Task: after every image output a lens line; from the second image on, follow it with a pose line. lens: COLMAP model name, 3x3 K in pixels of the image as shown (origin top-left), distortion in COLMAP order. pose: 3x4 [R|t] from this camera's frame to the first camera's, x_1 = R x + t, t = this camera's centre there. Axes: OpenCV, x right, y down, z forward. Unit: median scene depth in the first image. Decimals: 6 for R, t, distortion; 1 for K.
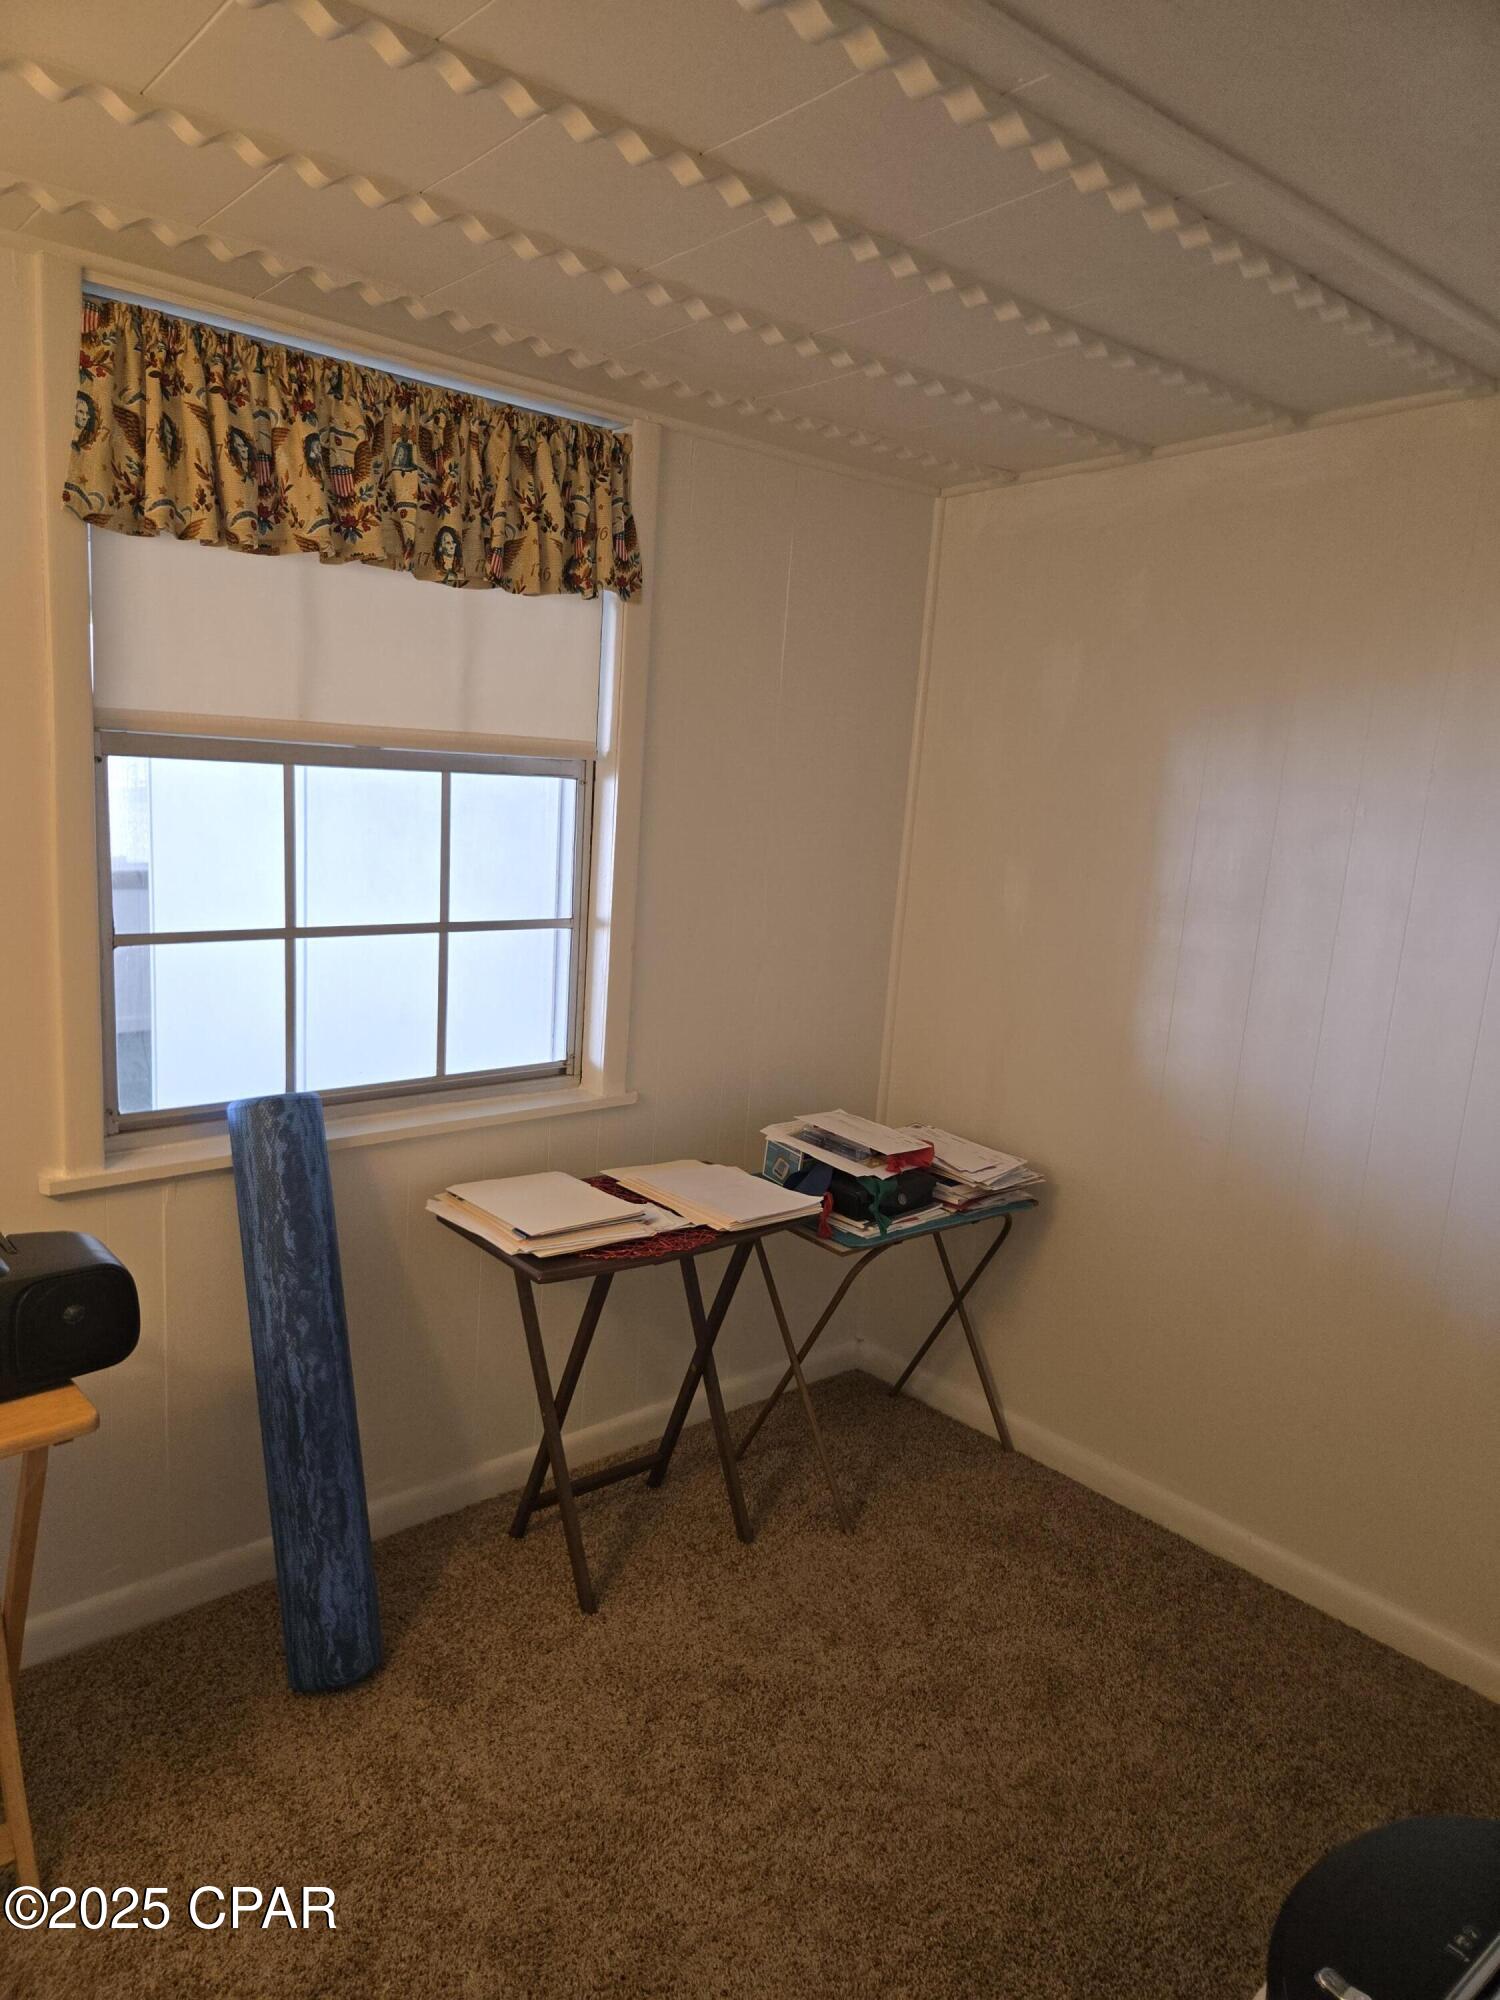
lens RADIAL K [[1334.2, 0, 750.0], [0, 1334.2, 1000.0], [0, 0, 1]] dist [0.035723, -0.029284]
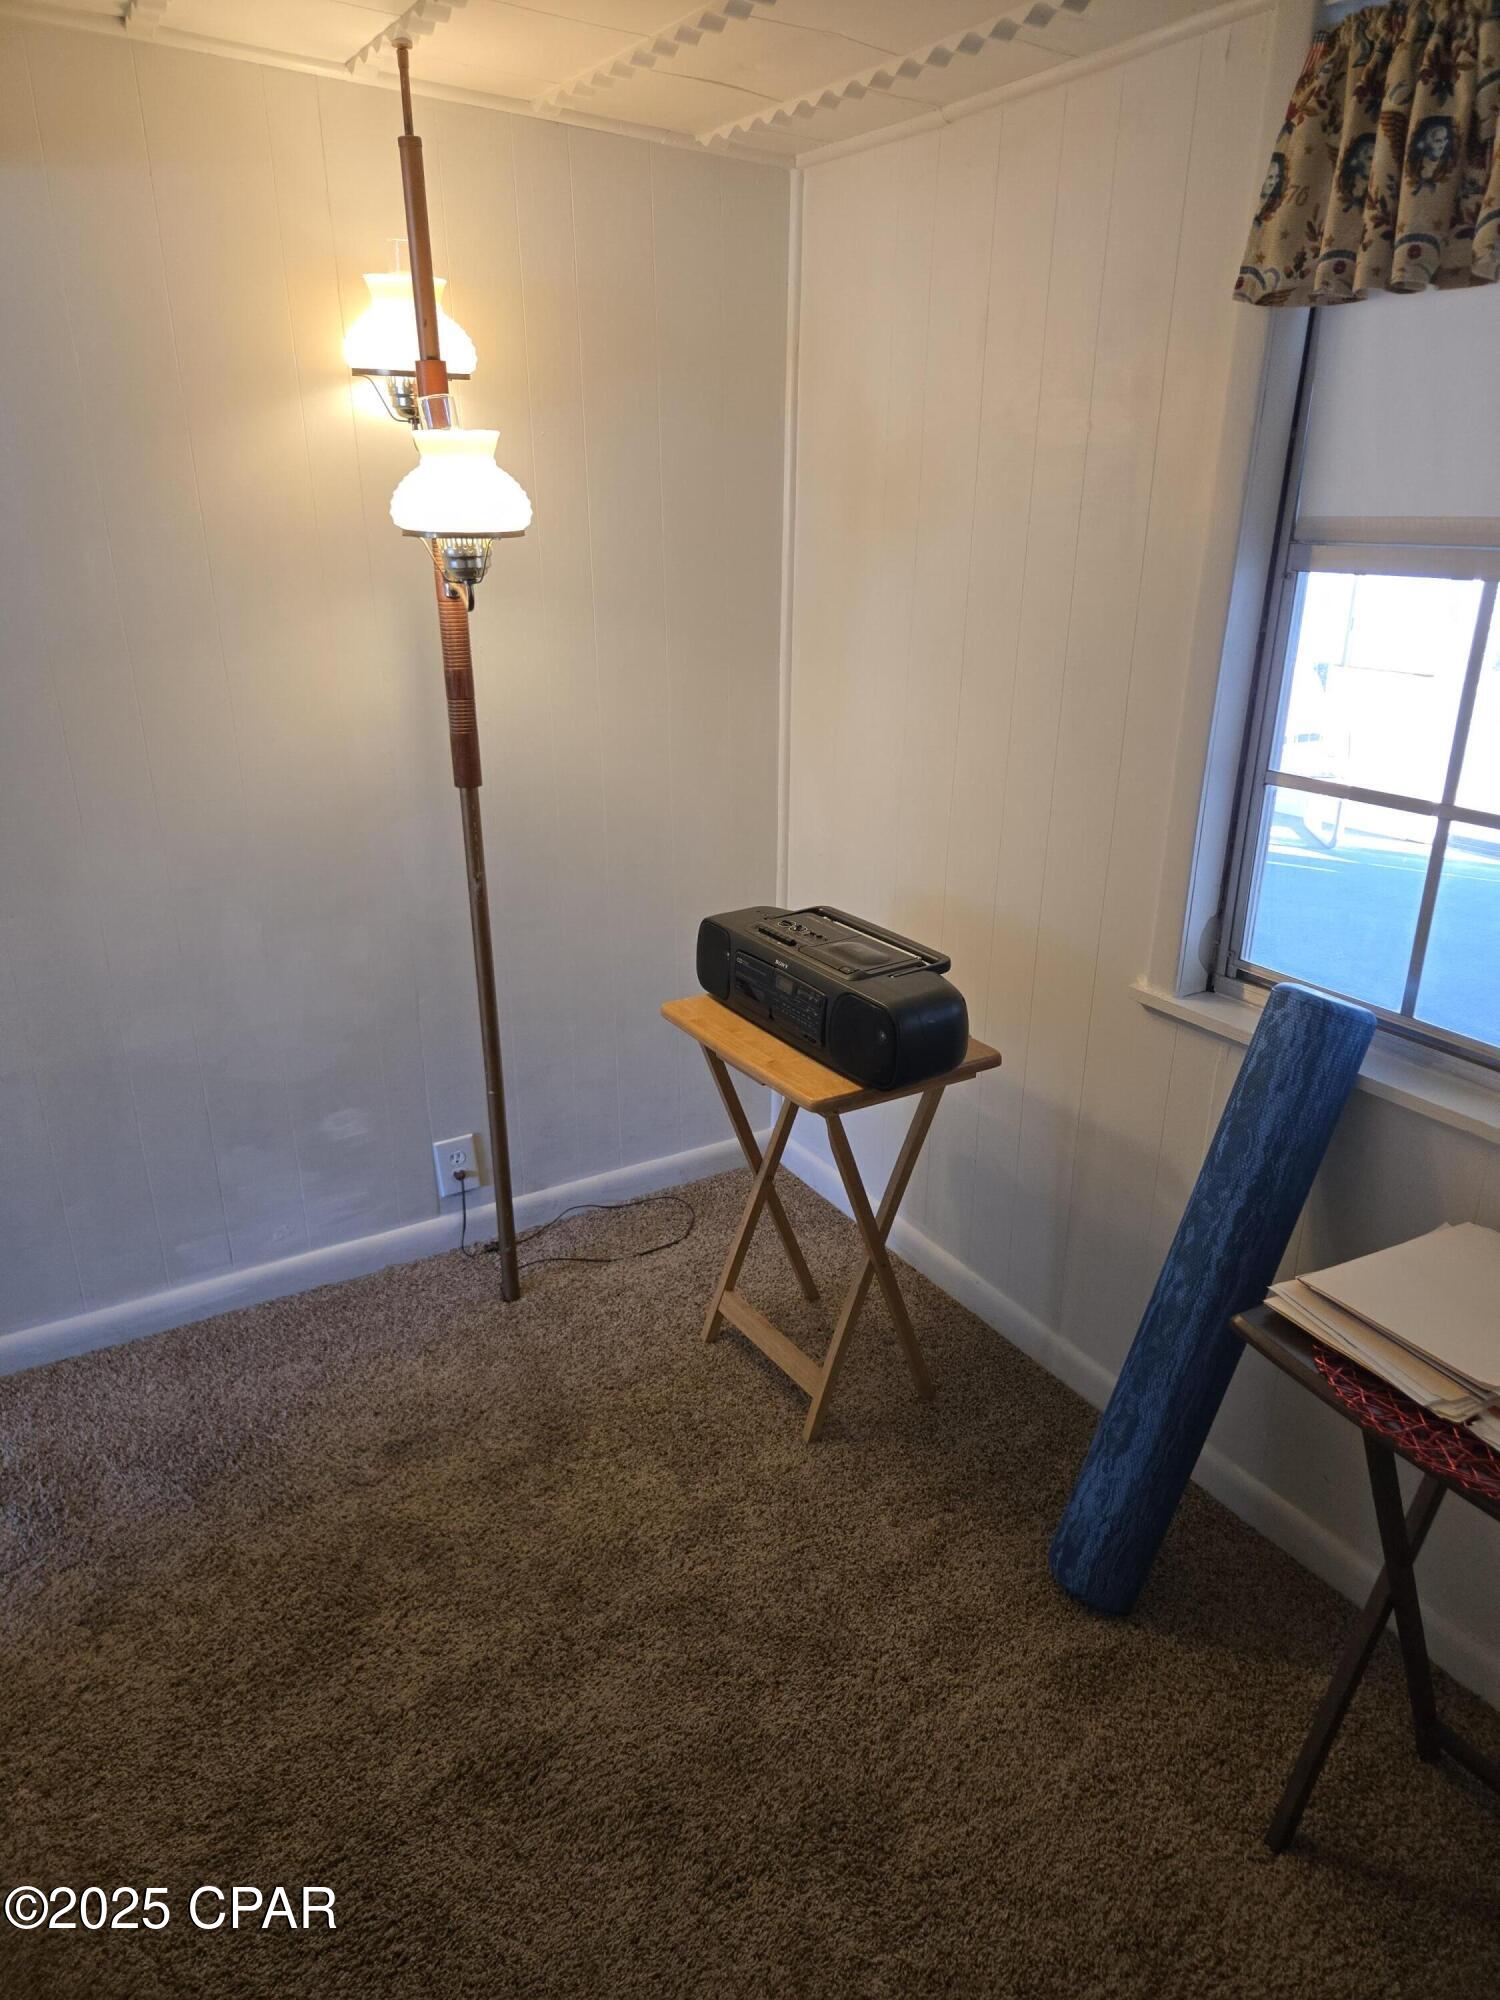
lens RADIAL K [[1334.2, 0, 750.0], [0, 1334.2, 1000.0], [0, 0, 1]] dist [0.035723, -0.029284]
pose [[-0.172603, 0.278605, -0.944768, 0.574553], [-0.201921, 0.928786, 0.310782, -0.131156], [0.964073, 0.244410, -0.104055, 0.883701]]
